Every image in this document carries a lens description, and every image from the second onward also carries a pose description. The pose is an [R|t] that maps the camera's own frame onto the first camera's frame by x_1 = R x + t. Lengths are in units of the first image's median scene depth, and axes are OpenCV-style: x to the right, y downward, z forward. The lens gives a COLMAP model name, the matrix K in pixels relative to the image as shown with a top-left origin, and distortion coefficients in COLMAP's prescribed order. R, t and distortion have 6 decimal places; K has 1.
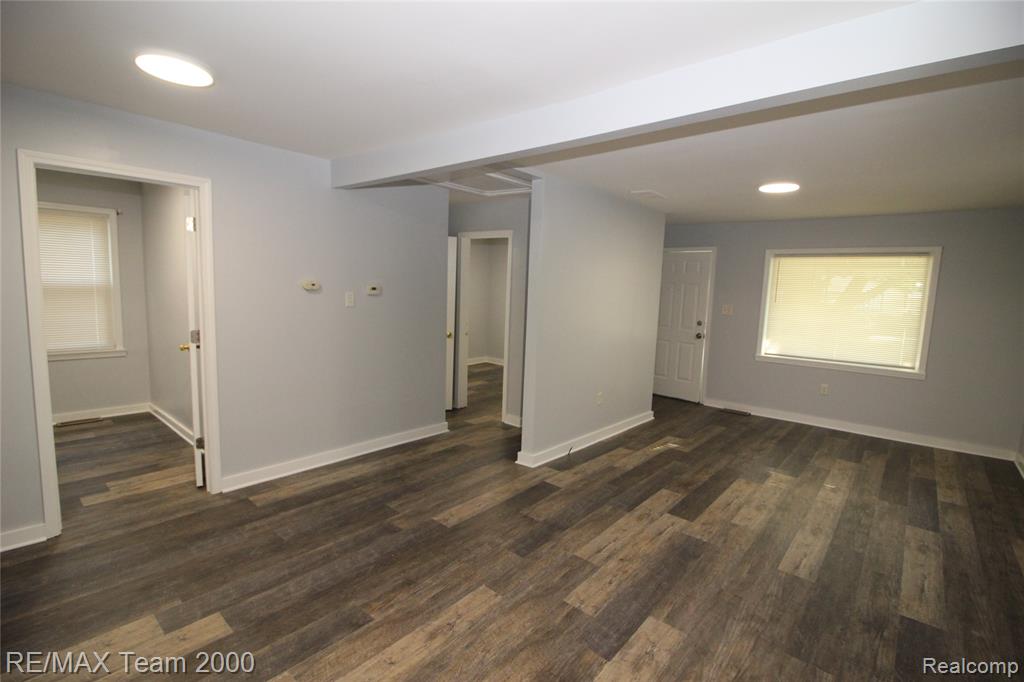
lens RADIAL K [[473.6, 0, 515.4], [0, 473.6, 337.0], [0, 0, 1]] dist [-0.001756, -0.013241]
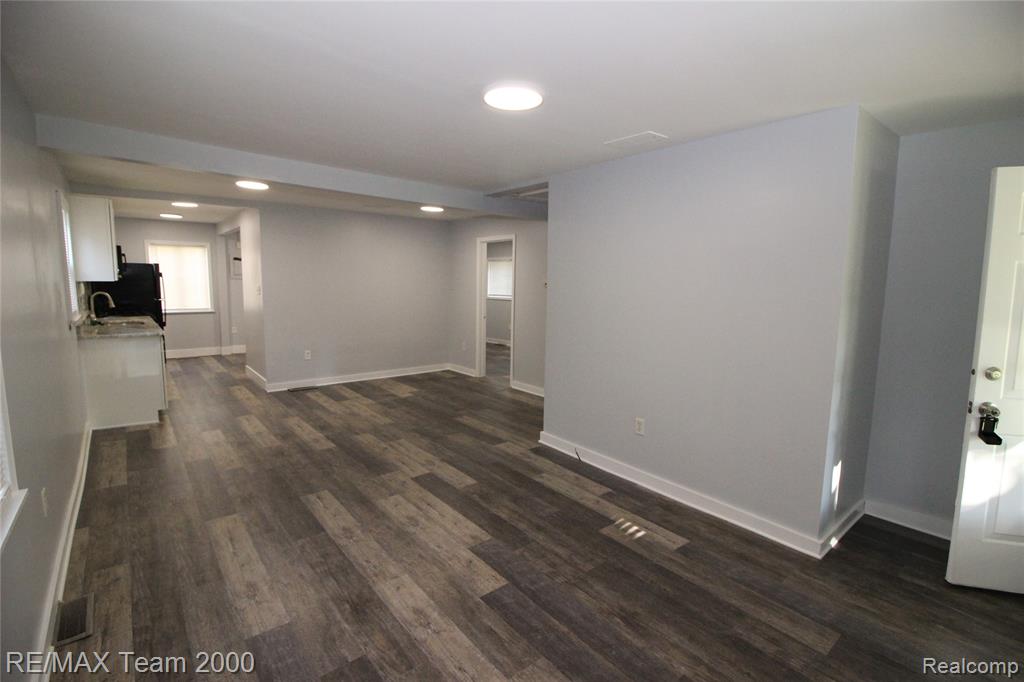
lens RADIAL K [[473.6, 0, 515.4], [0, 473.6, 337.0], [0, 0, 1]] dist [-0.001756, -0.013241]
pose [[-0.167421, 0.073552, -0.983138, 1.353598], [-0.133189, 0.986384, 0.096476, -0.078978], [0.976847, 0.147096, -0.155345, 1.310574]]
